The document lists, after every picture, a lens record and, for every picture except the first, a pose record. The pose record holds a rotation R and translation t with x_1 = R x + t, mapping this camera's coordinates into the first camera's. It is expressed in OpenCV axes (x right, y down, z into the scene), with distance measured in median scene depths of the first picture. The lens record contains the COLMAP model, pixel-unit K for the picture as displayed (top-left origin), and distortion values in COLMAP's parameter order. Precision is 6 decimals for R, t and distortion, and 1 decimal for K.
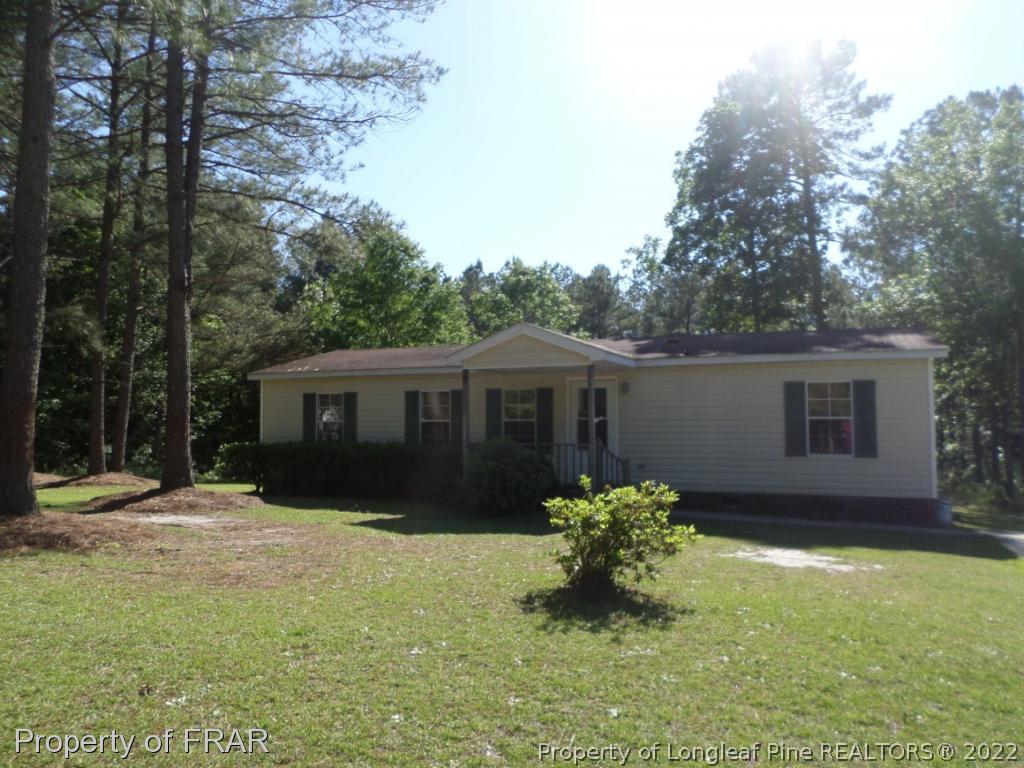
lens RADIAL K [[773.6, 0, 520.1], [0, 773.6, 384.2], [0, 0, 1]] dist [-0.022570, 0.002622]
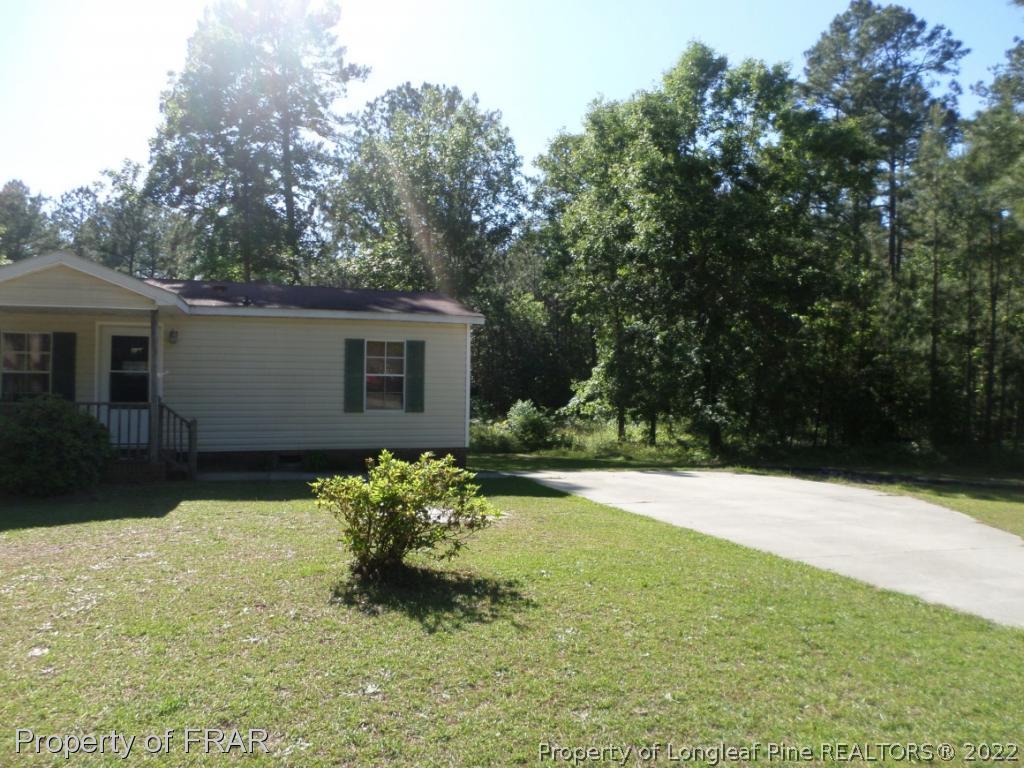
lens RADIAL K [[773.6, 0, 512.8], [0, 773.6, 383.9], [0, 0, 1]] dist [-0.022570, 0.002622]
pose [[0.759446, 0.005912, 0.650543, -0.095447], [-0.048738, 0.997666, 0.047830, -0.001985], [-0.648742, -0.068030, 0.757961, 0.058267]]
